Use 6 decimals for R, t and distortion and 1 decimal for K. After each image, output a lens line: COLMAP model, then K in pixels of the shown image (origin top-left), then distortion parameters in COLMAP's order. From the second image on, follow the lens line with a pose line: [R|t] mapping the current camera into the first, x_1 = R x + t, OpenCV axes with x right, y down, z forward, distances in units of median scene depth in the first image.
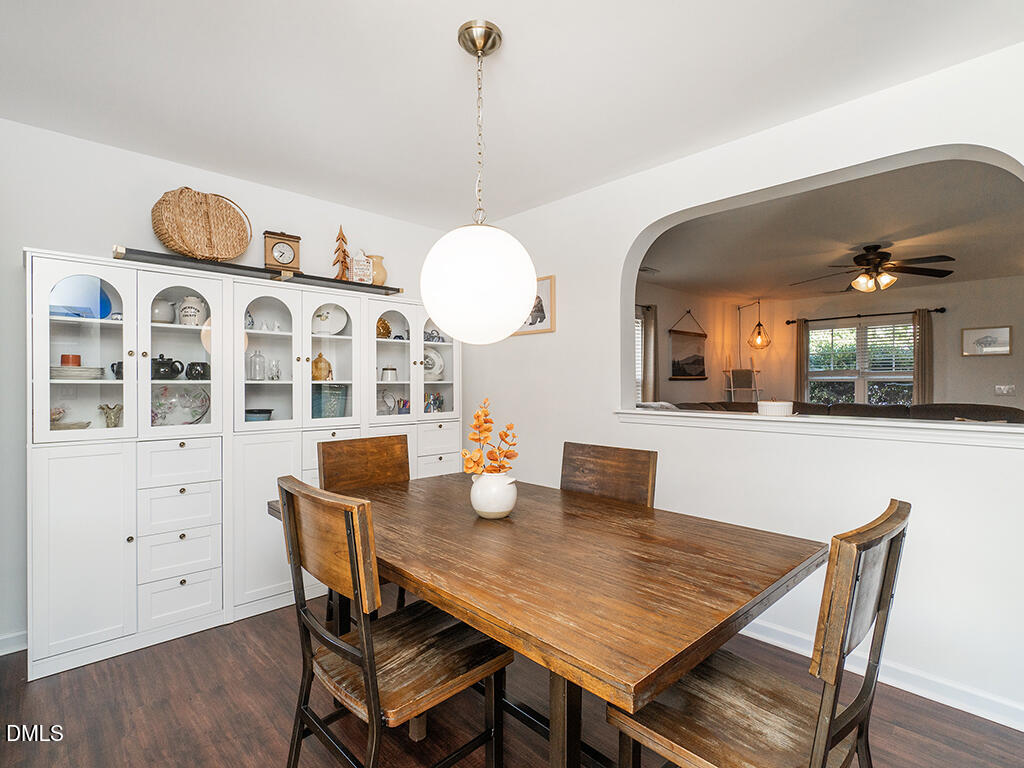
lens RADIAL K [[524.7, 0, 512.0], [0, 524.7, 384.0], [0, 0, 1]] dist [-0.000163, -0.000056]
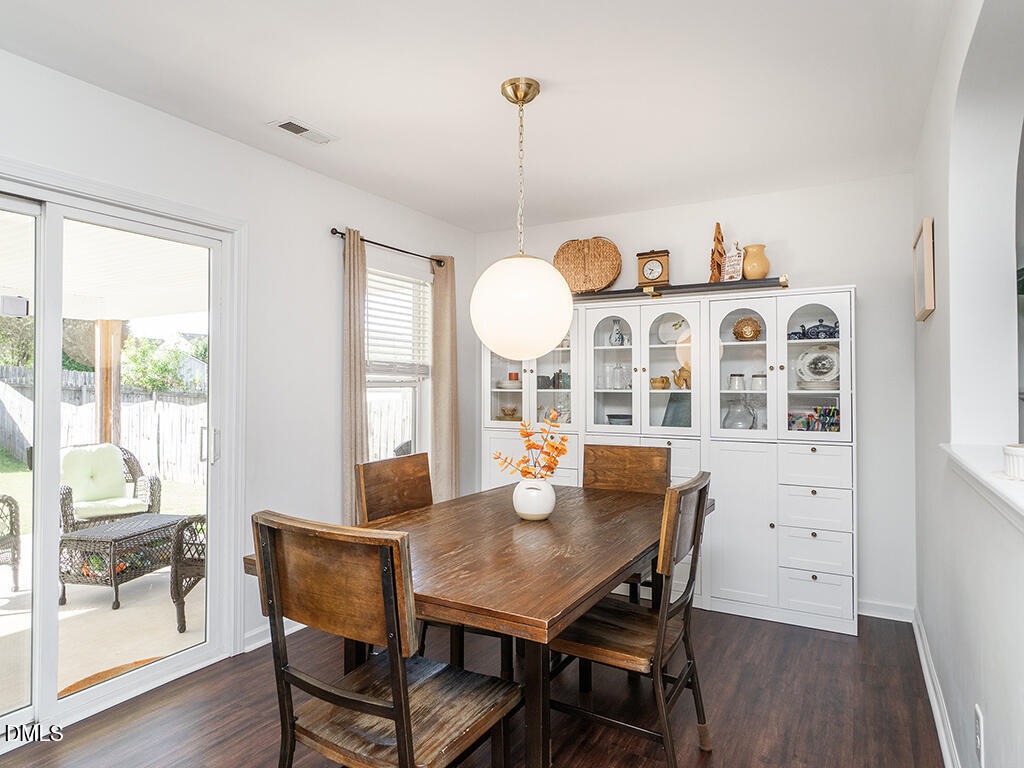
lens RADIAL K [[623.0, 0, 484.7], [0, 623.0, 383.4], [0, 0, 1]] dist [-0.001093, -0.000076]
pose [[0.258470, -0.010154, -0.965966, 0.696090], [-0.006804, 0.999901, -0.012332, -0.001455], [0.965995, 0.009760, 0.258375, 0.348503]]
